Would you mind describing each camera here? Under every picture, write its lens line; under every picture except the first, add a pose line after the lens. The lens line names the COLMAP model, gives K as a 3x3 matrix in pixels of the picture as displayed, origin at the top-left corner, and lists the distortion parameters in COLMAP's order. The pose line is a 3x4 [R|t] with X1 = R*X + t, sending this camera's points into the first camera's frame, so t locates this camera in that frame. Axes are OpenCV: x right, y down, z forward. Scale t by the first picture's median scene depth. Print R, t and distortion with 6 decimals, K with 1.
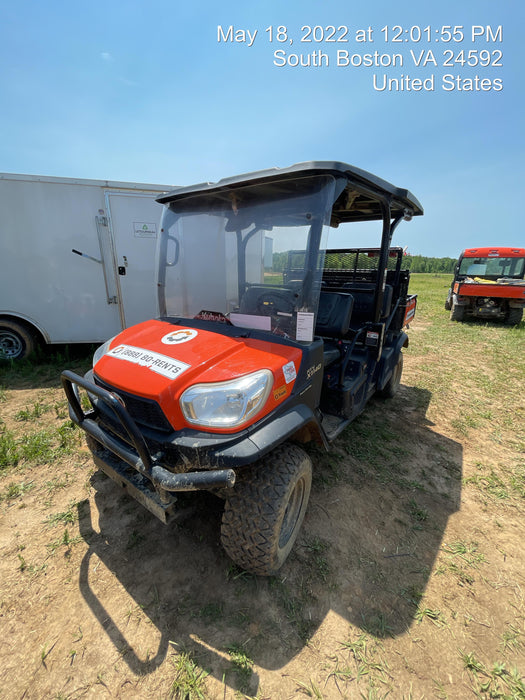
lens RADIAL K [[283.4, 0, 262.5], [0, 283.4, 350.0], [0, 0, 1]] dist [0.016553, -0.000093]
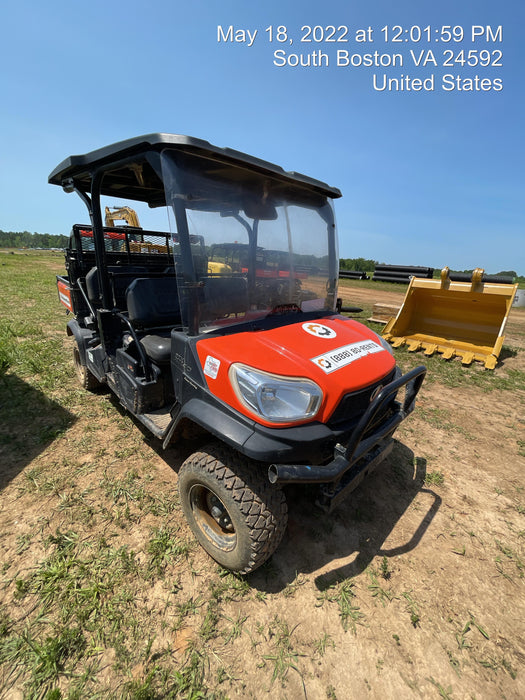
lens RADIAL K [[283.4, 0, 262.5], [0, 283.4, 350.0], [0, 0, 1]] dist [0.016553, -0.000093]
pose [[0.180963, -0.311058, 0.933003, -1.519535], [0.237334, 0.934441, 0.265504, -0.350065], [-0.954424, 0.173387, 0.242924, 1.126194]]
